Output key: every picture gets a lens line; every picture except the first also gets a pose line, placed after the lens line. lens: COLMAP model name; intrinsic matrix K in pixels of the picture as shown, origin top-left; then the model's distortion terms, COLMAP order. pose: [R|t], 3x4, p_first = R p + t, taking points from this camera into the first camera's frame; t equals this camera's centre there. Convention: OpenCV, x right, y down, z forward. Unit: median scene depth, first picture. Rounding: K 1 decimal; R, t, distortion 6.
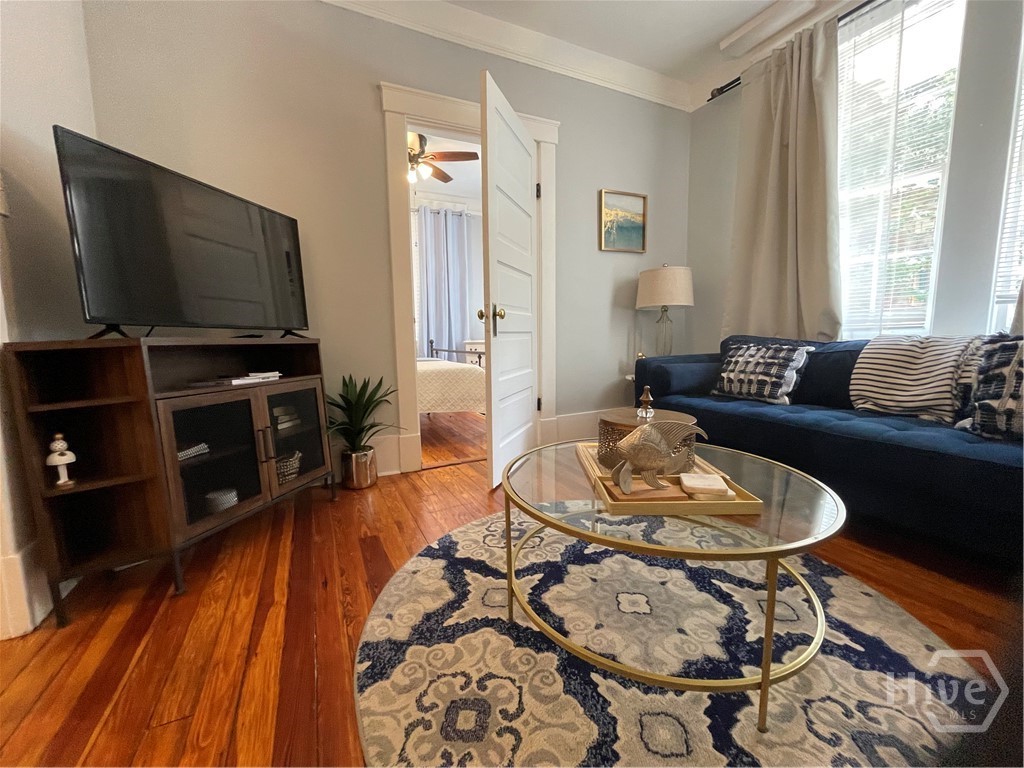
lens RADIAL K [[412.4, 0, 513.3], [0, 412.4, 383.7], [0, 0, 1]] dist [-0.003151, -0.000299]
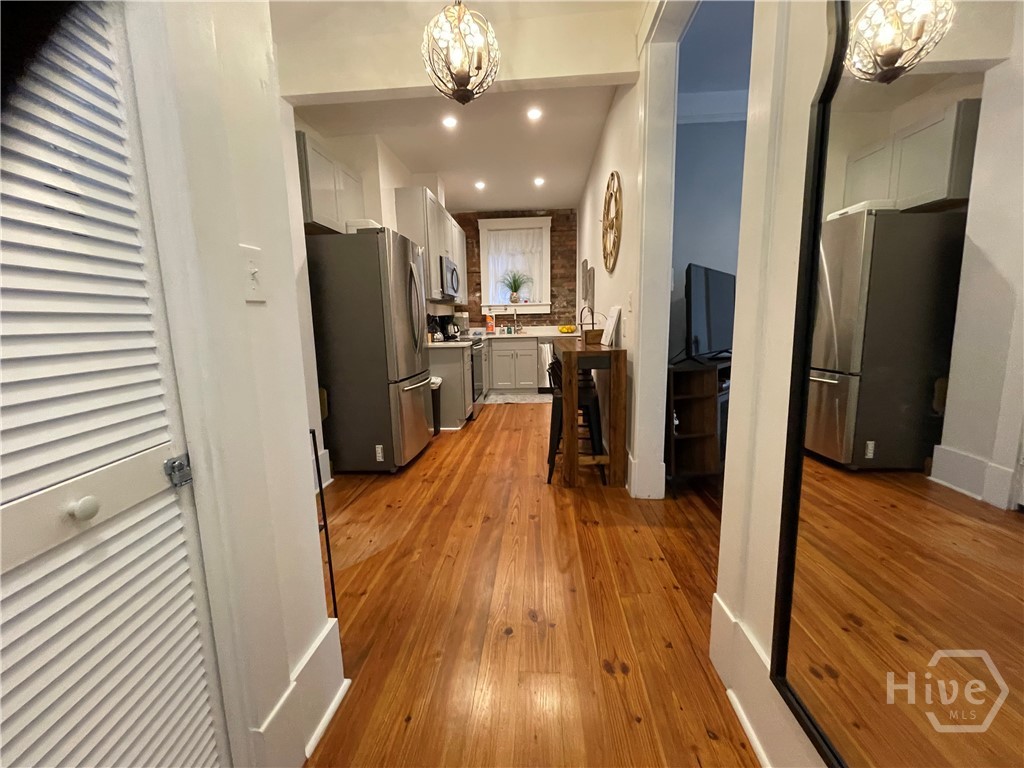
lens RADIAL K [[412.4, 0, 513.3], [0, 412.4, 383.7], [0, 0, 1]] dist [-0.003151, -0.000299]
pose [[0.870929, 0.065878, -0.486972, -0.682128], [-0.046591, 0.997579, 0.051628, -0.070646], [0.489195, -0.022276, 0.871890, -1.057082]]
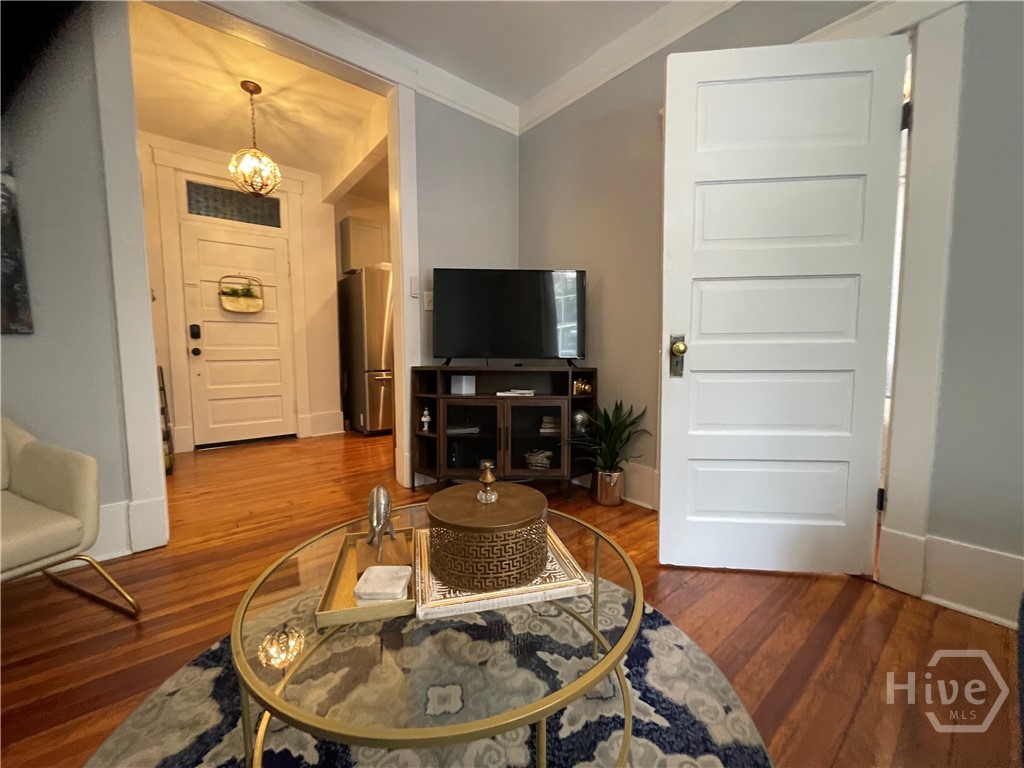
lens RADIAL K [[412.4, 0, 513.3], [0, 412.4, 383.7], [0, 0, 1]] dist [-0.003151, -0.000299]
pose [[0.234613, 0.092648, -0.967664, 0.982822], [-0.110579, 0.991530, 0.068122, -0.179986], [0.965779, 0.091021, 0.242870, 0.774911]]
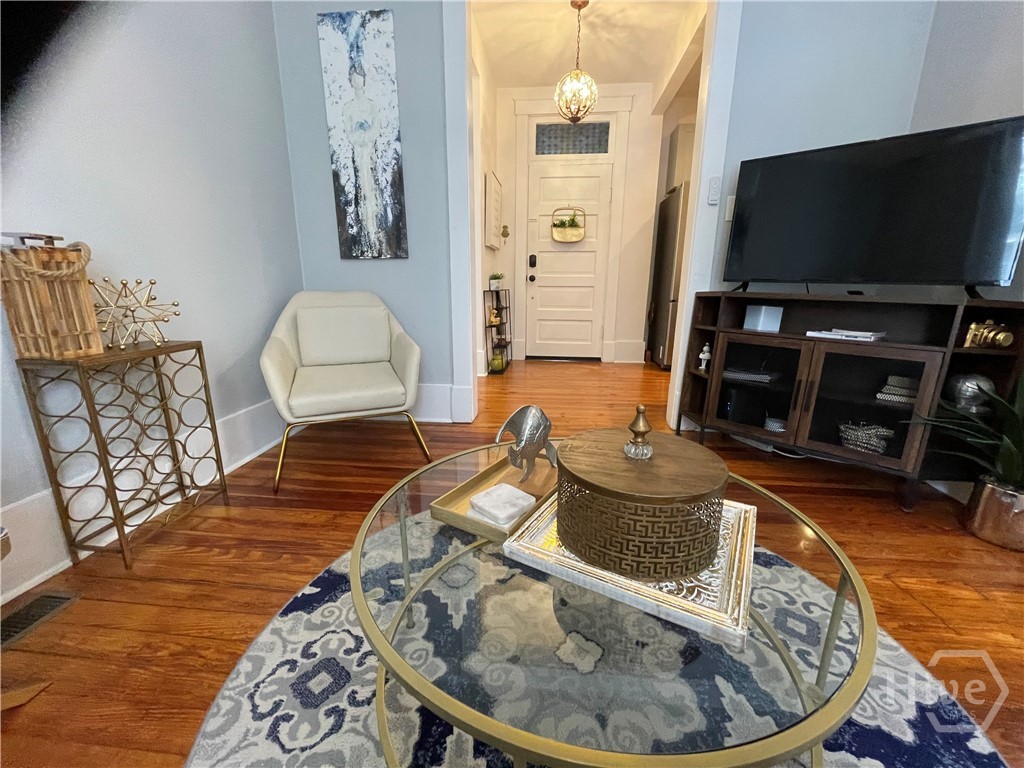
lens RADIAL K [[411.4, 0, 513.3], [0, 411.4, 384.4], [0, 0, 1]] dist [-0.004349, 0.000168]
pose [[-0.523815, 0.212177, -0.824984, 0.795452], [-0.096719, 0.947405, 0.305073, -0.155578], [0.846323, 0.239594, -0.475744, 1.019289]]
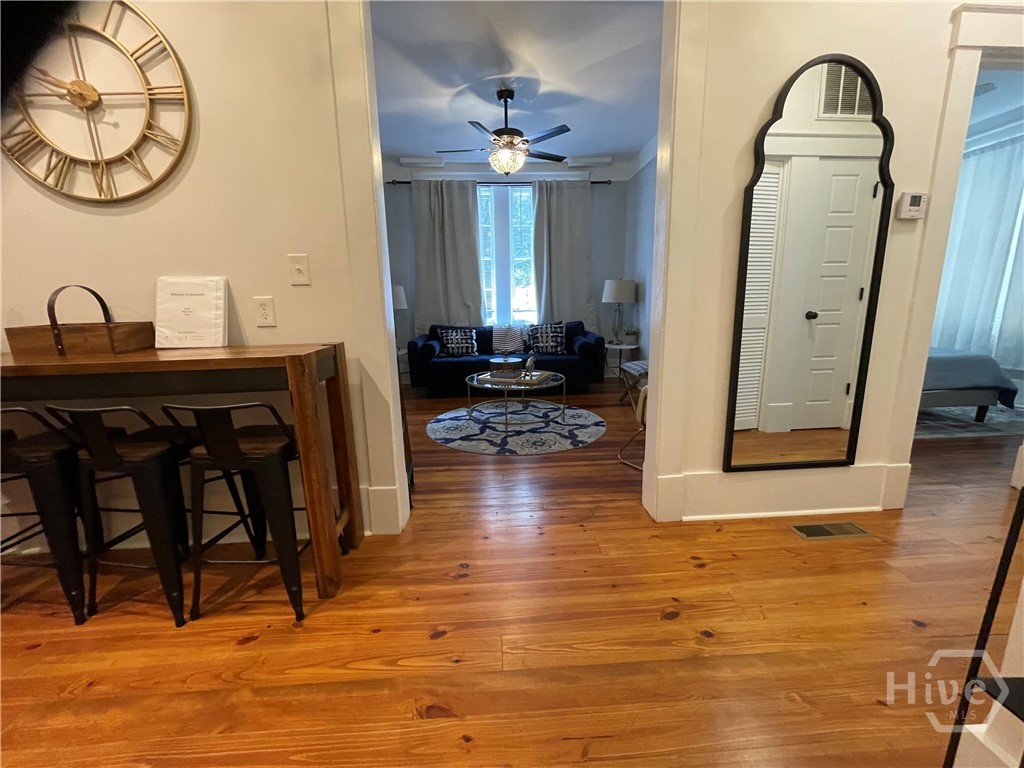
lens RADIAL K [[412.4, 0, 513.3], [0, 412.4, 383.7], [0, 0, 1]] dist [-0.003151, -0.000299]
pose [[0.375805, -0.176269, 0.909780, -2.110233], [0.121058, 0.982668, 0.140385, -0.141320], [-0.918758, 0.057379, 0.390630, -0.141914]]
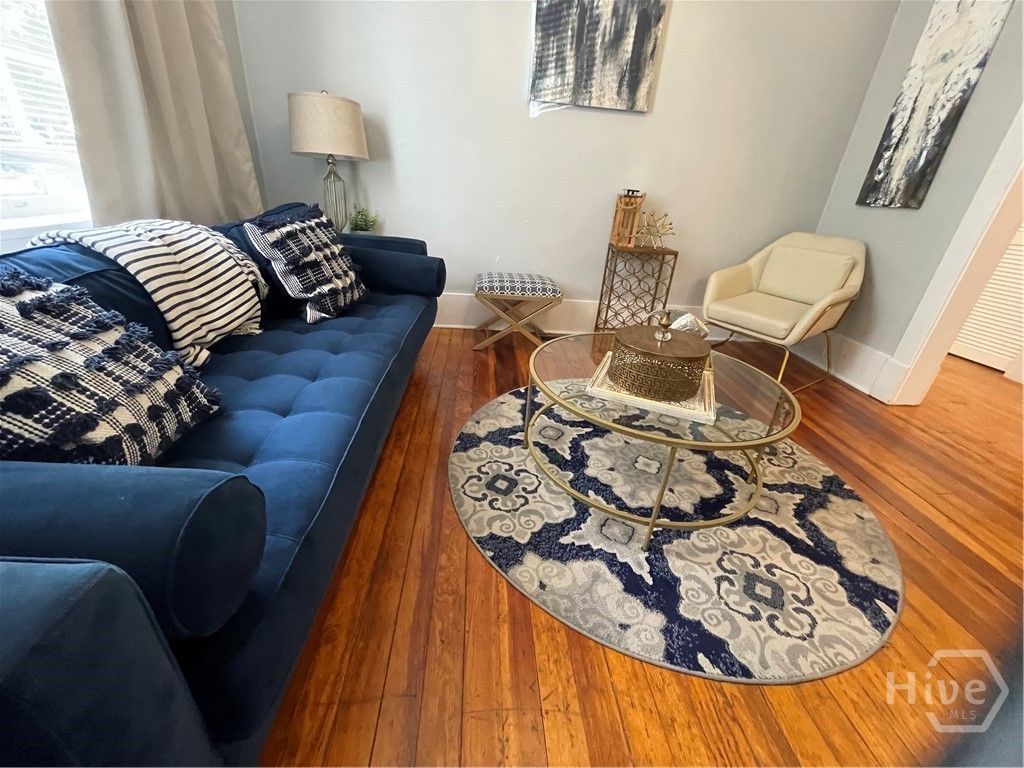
lens RADIAL K [[411.4, 0, 513.3], [0, 411.4, 384.4], [0, 0, 1]] dist [-0.004349, 0.000168]
pose [[-0.923810, -0.214137, 0.317364, 0.289886], [-0.012665, 0.845590, 0.533683, -0.334681], [-0.382641, 0.489002, -0.783877, 1.837339]]
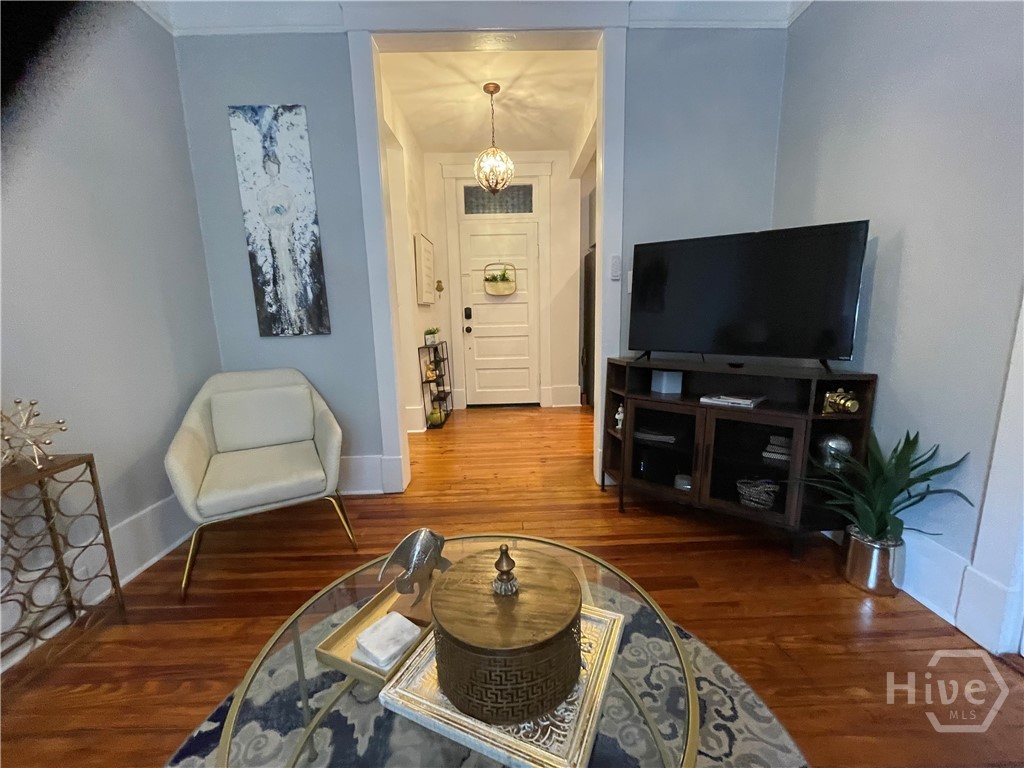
lens RADIAL K [[412.4, 0, 513.3], [0, 412.4, 383.7], [0, 0, 1]] dist [-0.003151, -0.000299]
pose [[-0.420684, 0.177362, -0.889701, 0.752492], [-0.072257, 0.971037, 0.227742, -0.334796], [0.904325, 0.160094, -0.395684, 1.117249]]
